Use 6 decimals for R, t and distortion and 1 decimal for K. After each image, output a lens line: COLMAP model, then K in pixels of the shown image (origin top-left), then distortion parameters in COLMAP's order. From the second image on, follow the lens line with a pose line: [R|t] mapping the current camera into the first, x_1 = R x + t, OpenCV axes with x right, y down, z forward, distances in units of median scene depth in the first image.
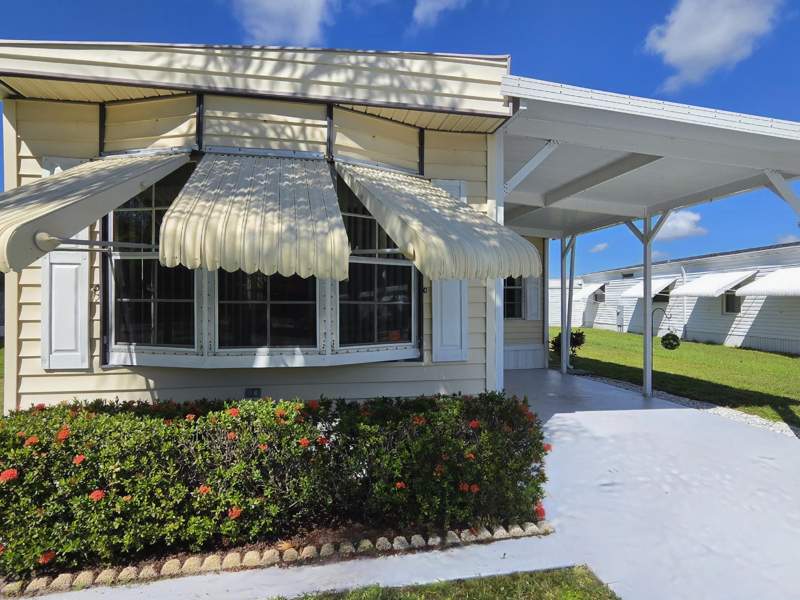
lens RADIAL K [[445.9, 0, 392.8], [0, 445.9, 302.1], [0, 0, 1]] dist [0.003382, 0.000930]
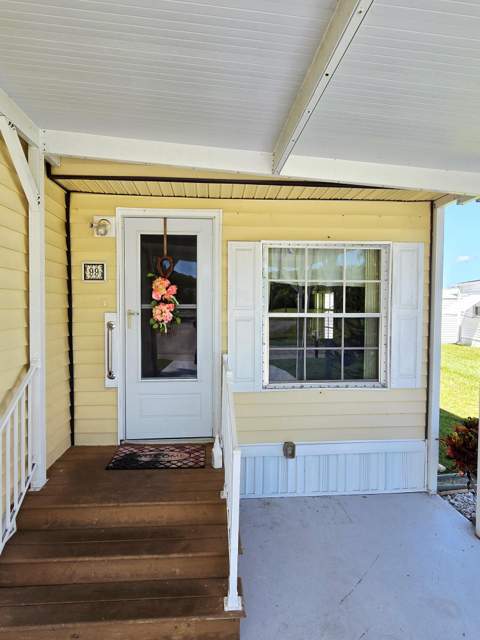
lens RADIAL K [[367.4, 0, 234.6], [0, 367.4, 320.0], [0, 0, 1]] dist [0.002966, 0.000272]
pose [[0.993948, 0.009441, -0.109445, 0.552808], [-0.005122, 0.999199, 0.039682, -0.126498], [0.109732, -0.038881, 0.993200, 1.850279]]
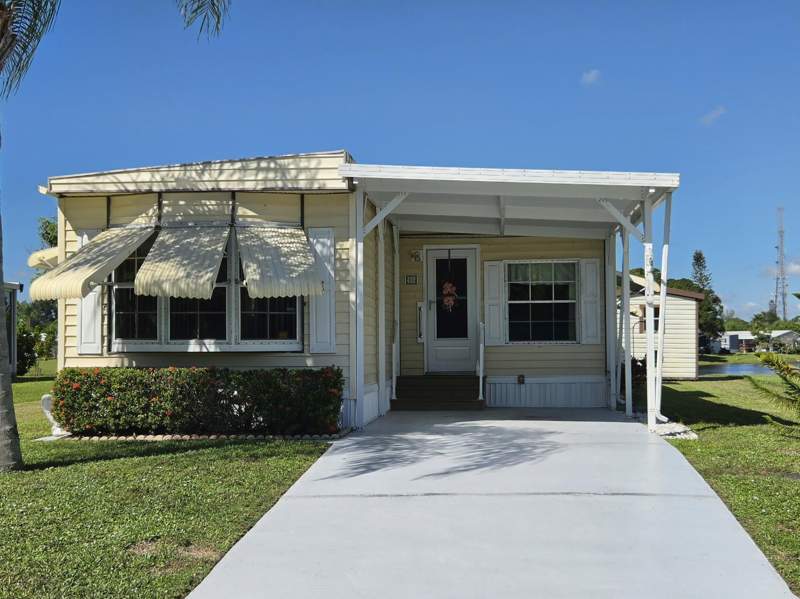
lens RADIAL K [[1073.1, 0, 400.4], [0, 1073.1, 298.9], [0, 0, 1]] dist [0.082740, 0.000000]
pose [[0.962209, -0.019000, -0.271648, 1.525206], [0.007187, 0.998987, -0.044415, 0.131758], [0.272216, 0.040785, 0.961371, -2.632121]]
